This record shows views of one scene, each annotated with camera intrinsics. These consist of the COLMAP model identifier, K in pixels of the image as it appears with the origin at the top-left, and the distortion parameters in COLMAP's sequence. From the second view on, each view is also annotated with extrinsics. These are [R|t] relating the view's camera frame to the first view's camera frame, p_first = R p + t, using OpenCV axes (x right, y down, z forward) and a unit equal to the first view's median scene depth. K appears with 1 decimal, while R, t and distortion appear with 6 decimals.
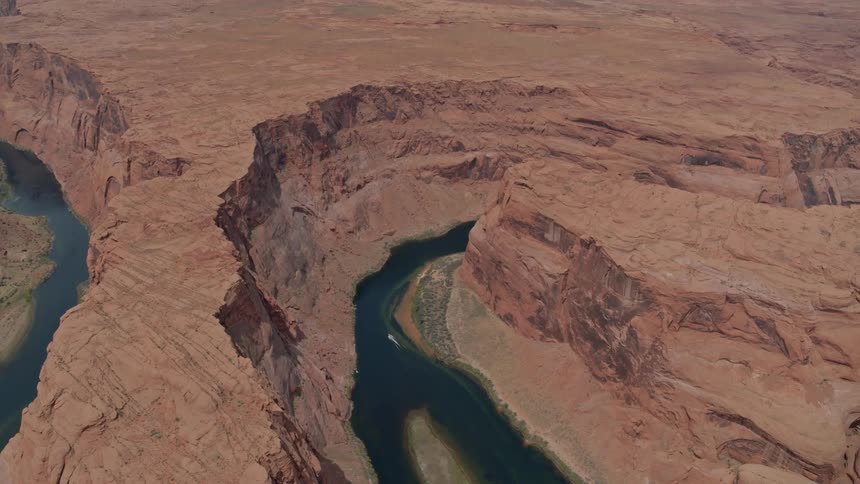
lens RADIAL K [[614.7, 0, 437.3], [0, 614.7, 245.6], [0, 0, 1]] dist [-0.111507, 0.068340]
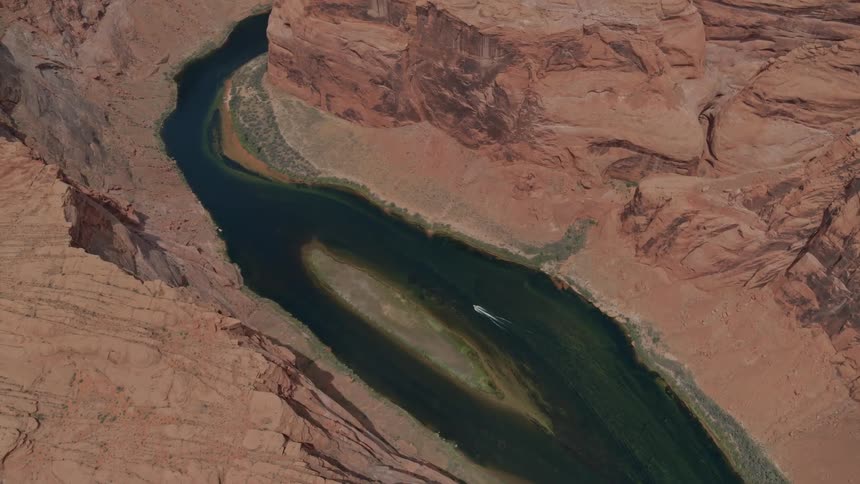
lens RADIAL K [[614.7, 0, 437.0], [0, 614.7, 244.4], [0, 0, 1]] dist [-0.111507, 0.068340]
pose [[0.873945, -0.380733, 0.302097, -0.122637], [0.245071, 0.881971, 0.402575, -0.046281], [-0.419714, -0.277794, 0.864101, 0.106264]]
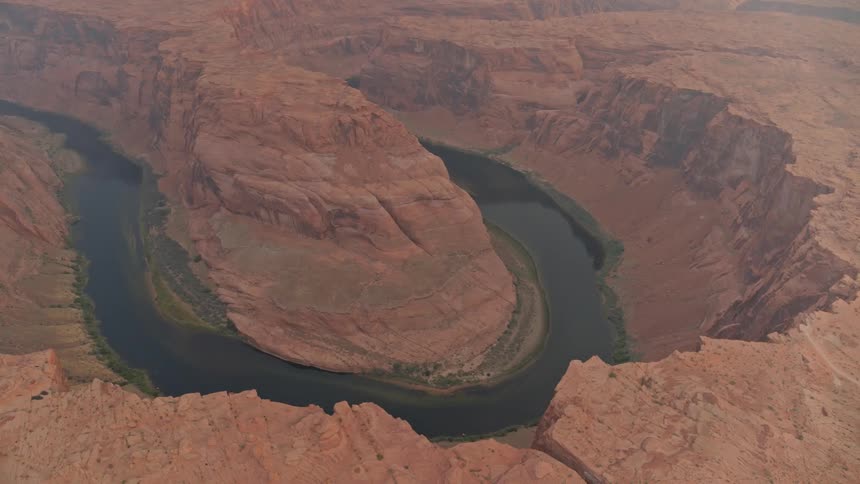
lens RADIAL K [[614.3, 0, 439.1], [0, 614.3, 244.4], [0, 0, 1]] dist [-0.111113, 0.068482]
pose [[0.925119, -0.194287, 0.326202, -0.419509], [0.181099, 0.980925, 0.070640, 0.404407], [-0.333704, -0.006276, 0.942657, -0.651243]]
